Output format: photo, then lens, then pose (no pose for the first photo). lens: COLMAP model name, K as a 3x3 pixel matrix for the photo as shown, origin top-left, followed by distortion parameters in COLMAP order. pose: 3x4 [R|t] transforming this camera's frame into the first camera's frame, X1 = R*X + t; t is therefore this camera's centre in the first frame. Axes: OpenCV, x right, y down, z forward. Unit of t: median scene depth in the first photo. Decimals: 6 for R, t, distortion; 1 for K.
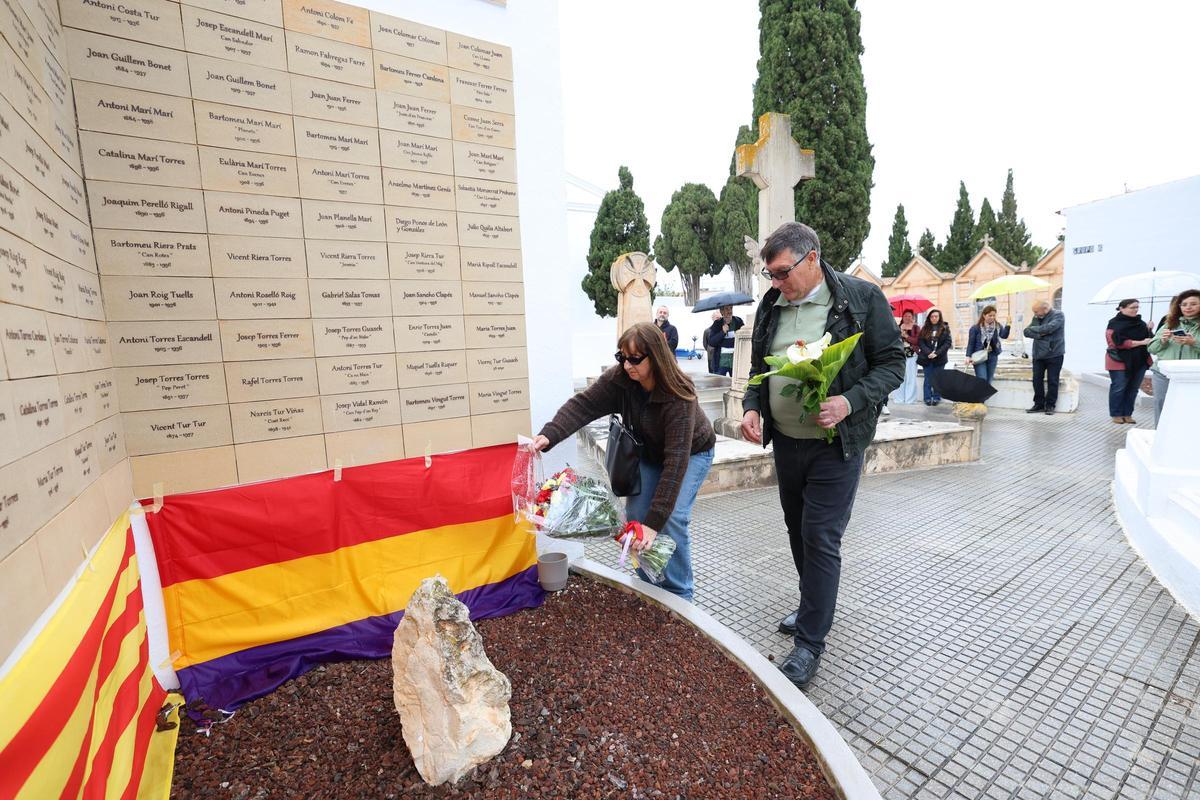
lens RADIAL K [[534.8, 0, 600.0], [0, 534.8, 400.0], [0, 0, 1]] dist [-0.057248, 0.020482]
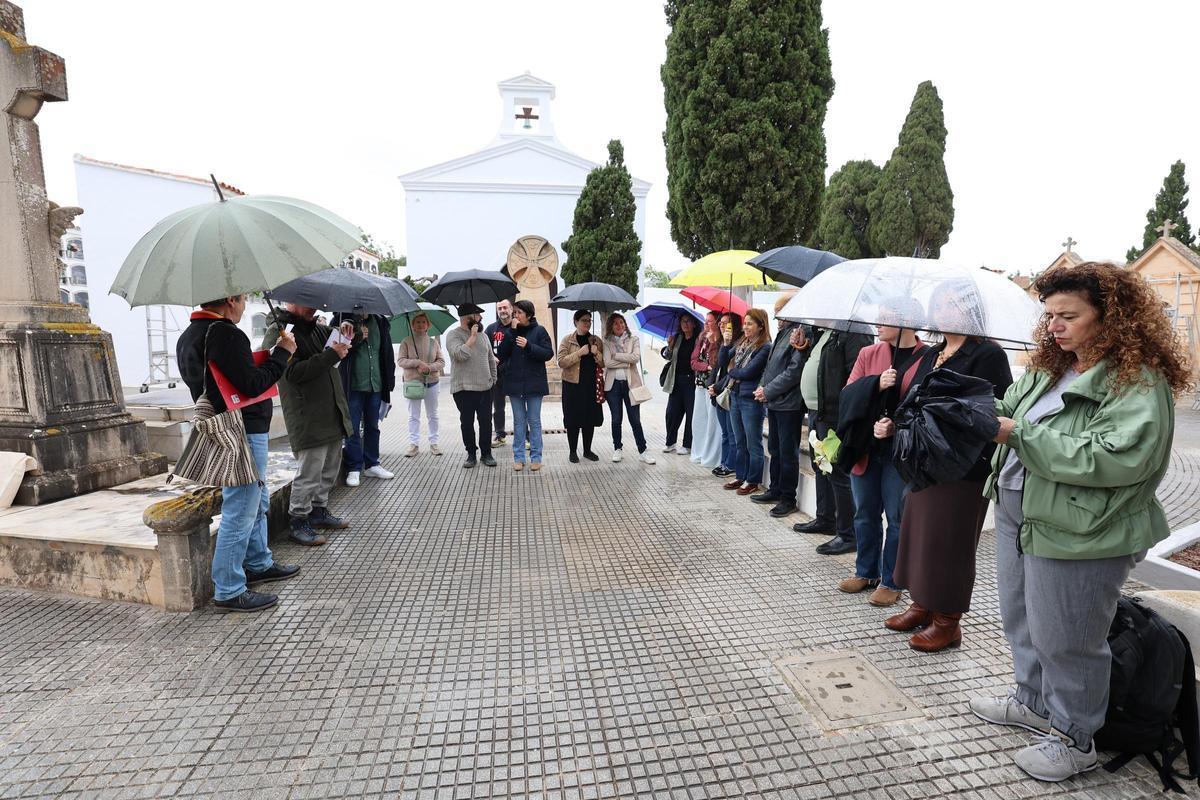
lens RADIAL K [[505.0, 0, 594.4], [0, 505.0, 391.9], [0, 0, 1]] dist [-0.042199, 0.014975]
pose [[0.900042, 0.104947, -0.422977, 1.323143], [-0.101630, 0.994356, 0.030460, -0.155389], [0.423787, 0.015572, 0.905628, 0.779150]]
